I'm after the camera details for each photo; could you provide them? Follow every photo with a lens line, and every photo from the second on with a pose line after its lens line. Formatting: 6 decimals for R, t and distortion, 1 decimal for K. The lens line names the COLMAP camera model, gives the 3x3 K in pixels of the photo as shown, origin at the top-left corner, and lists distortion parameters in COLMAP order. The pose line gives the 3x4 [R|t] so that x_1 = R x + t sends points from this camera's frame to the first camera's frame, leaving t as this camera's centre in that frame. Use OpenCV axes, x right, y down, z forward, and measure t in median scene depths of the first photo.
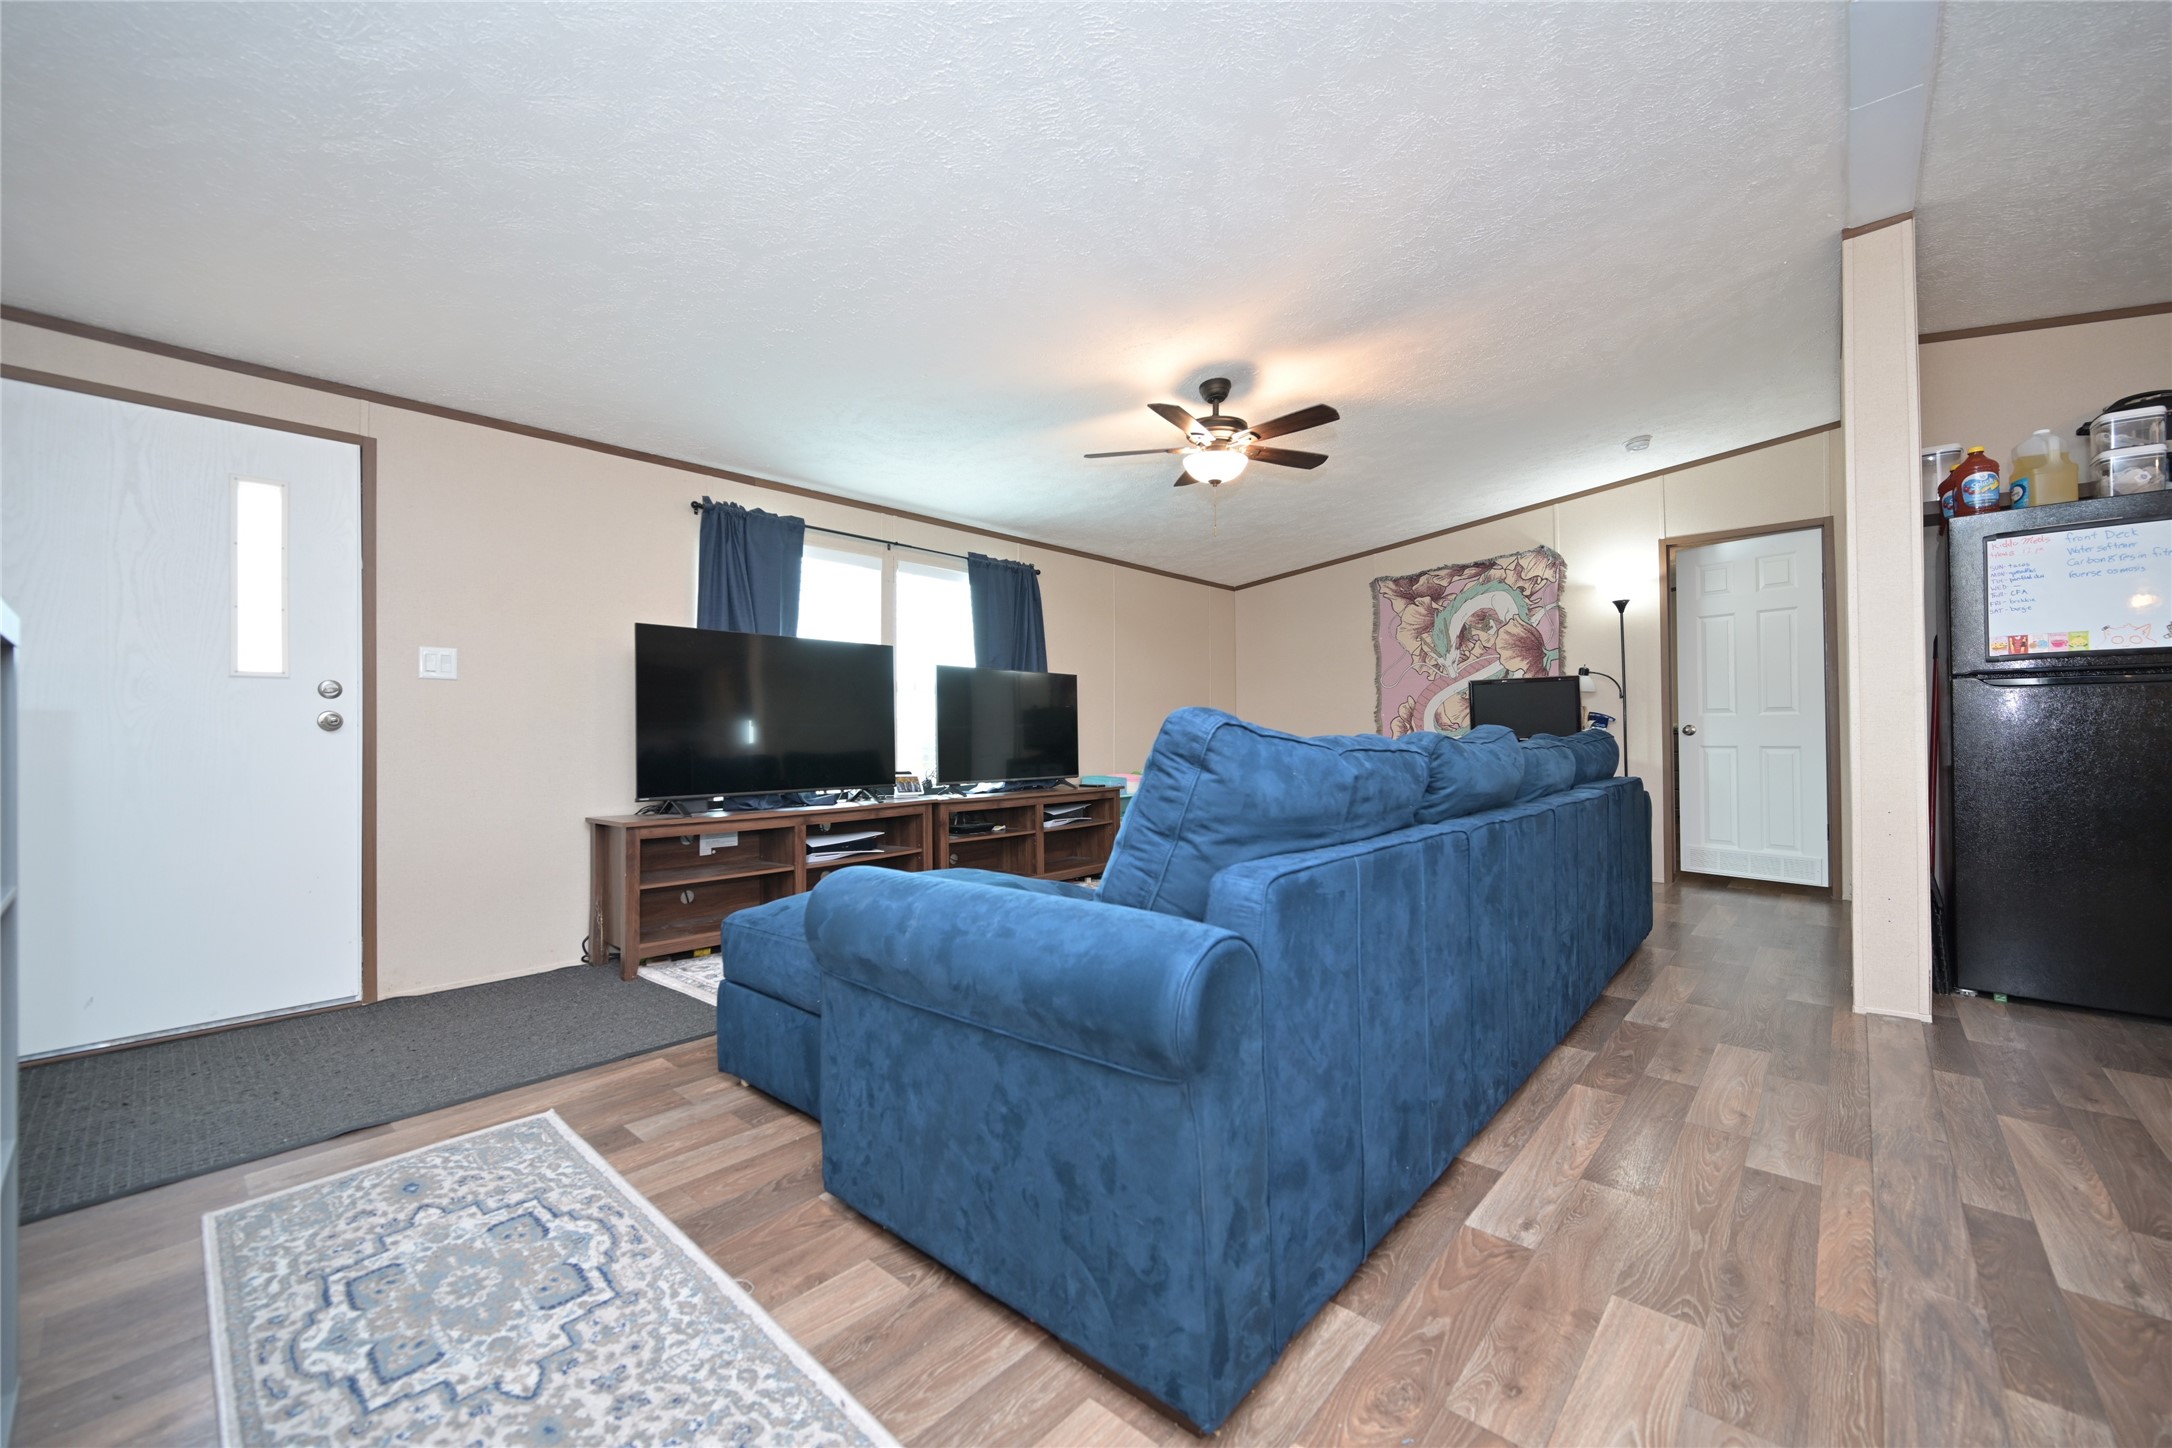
lens RADIAL K [[856.0, 0, 1084.4], [0, 856.0, 729.3], [0, 0, 1]] dist [-0.004313, 0.000489]
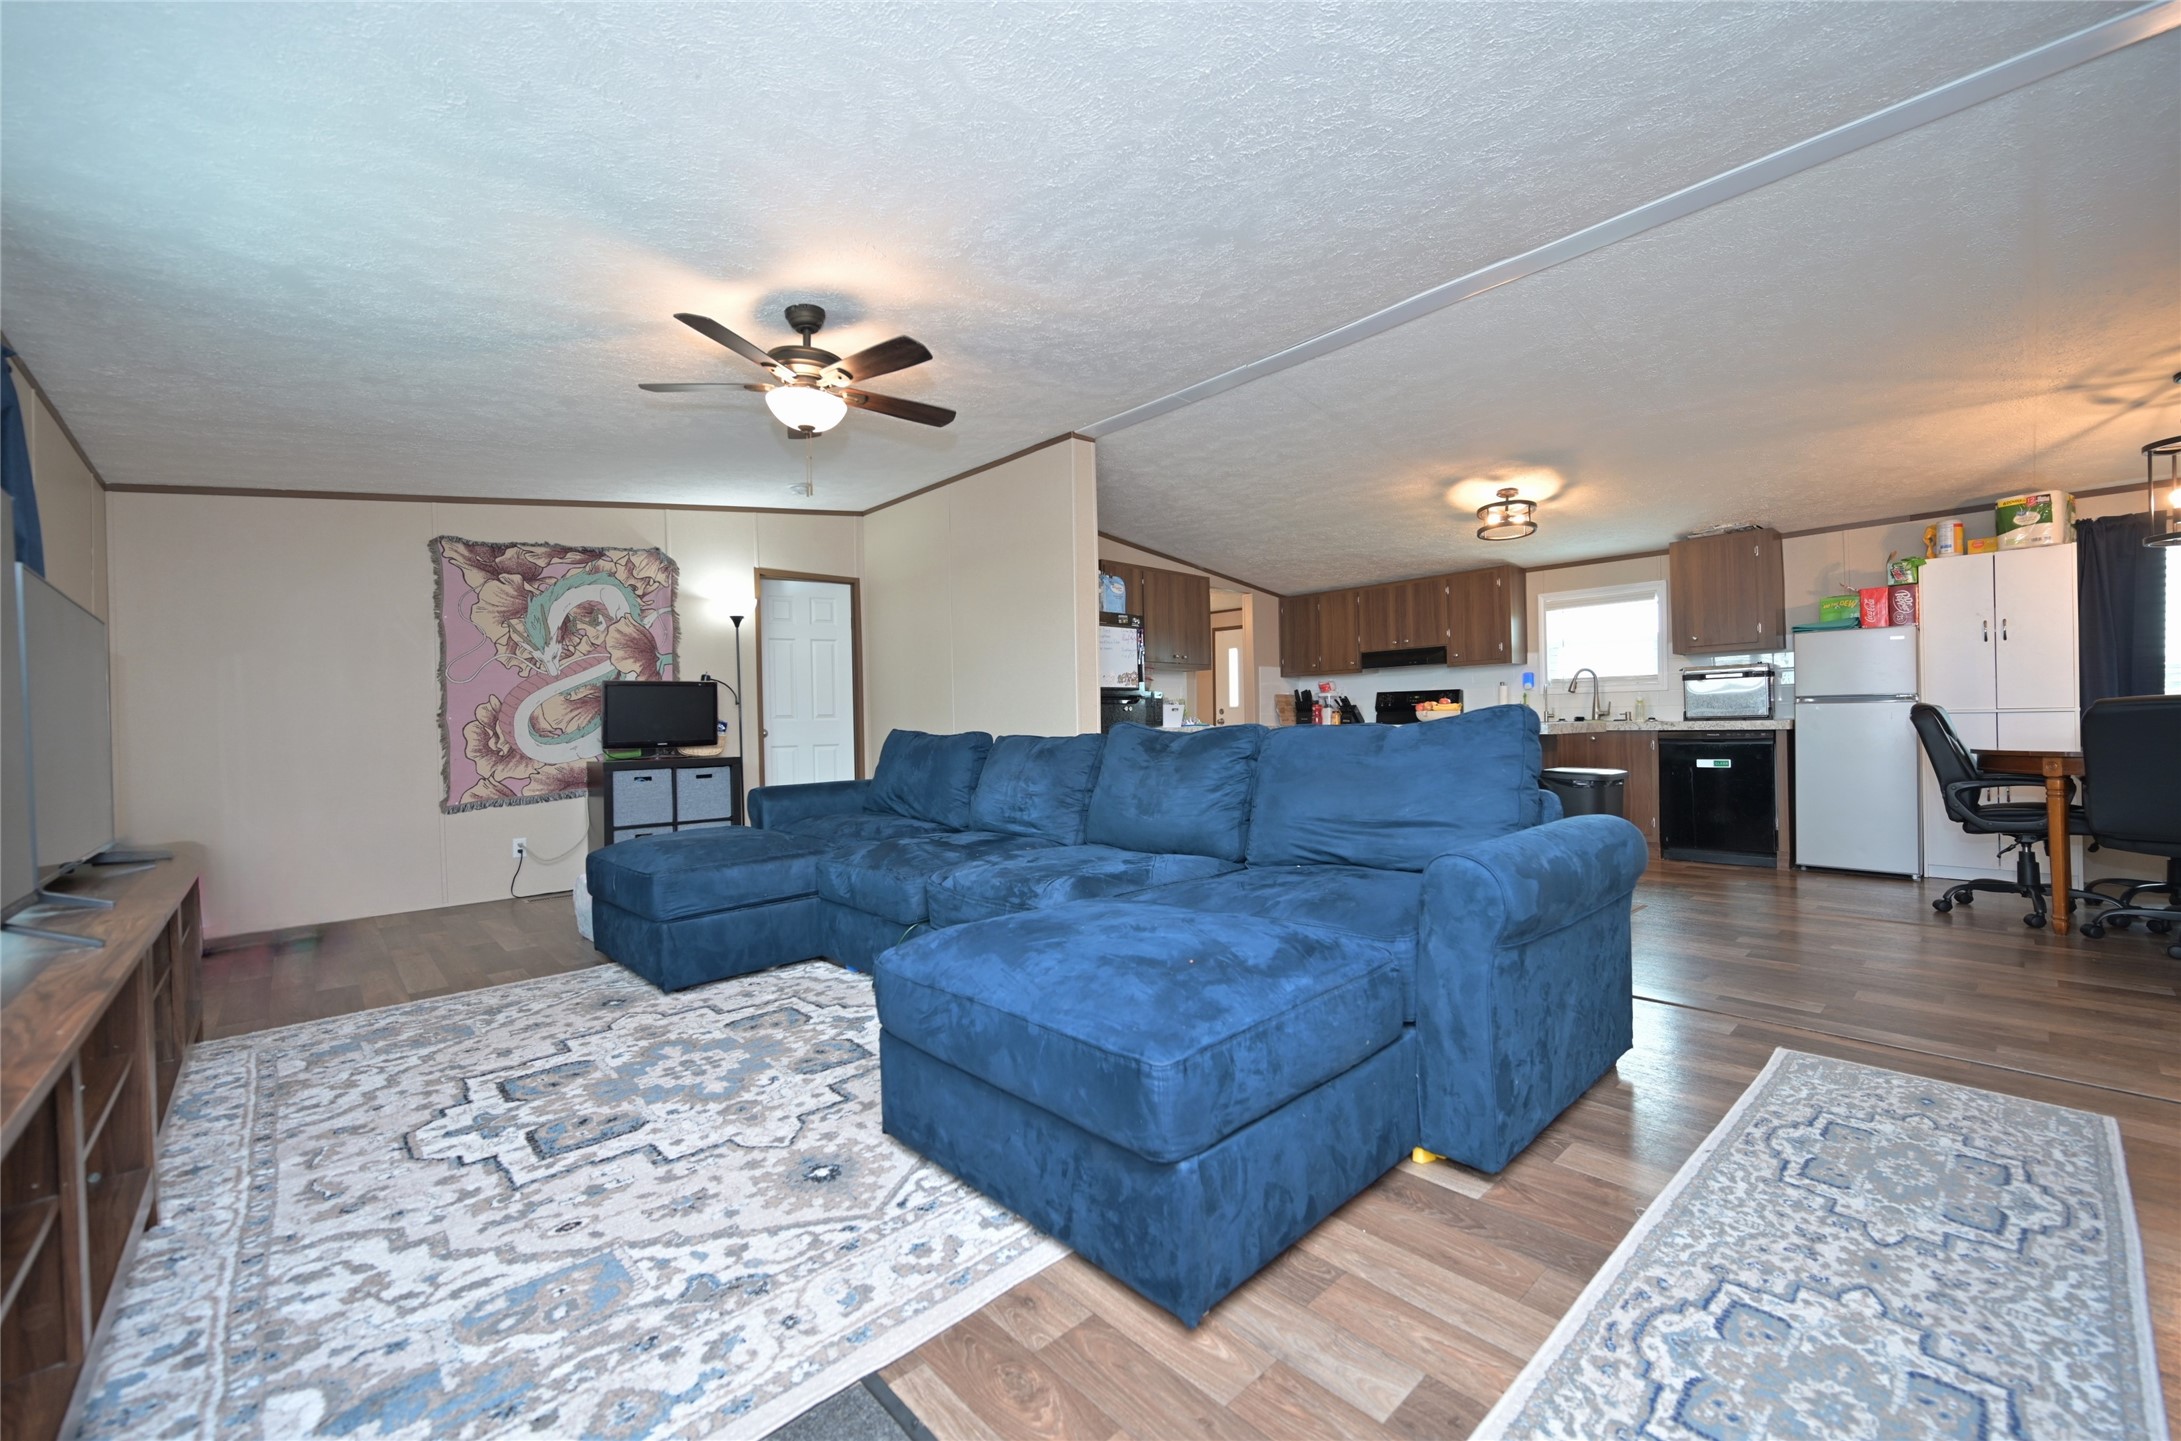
lens RADIAL K [[870.4, 0, 1086.8], [0, 870.4, 722.7], [0, 0, 1]] dist [0.003631, 0.000914]
pose [[0.087414, 0.004264, 0.996163, -0.424926], [0.016614, 0.999846, -0.005738, 0.000901], [-0.996034, 0.017051, 0.087329, 0.426888]]
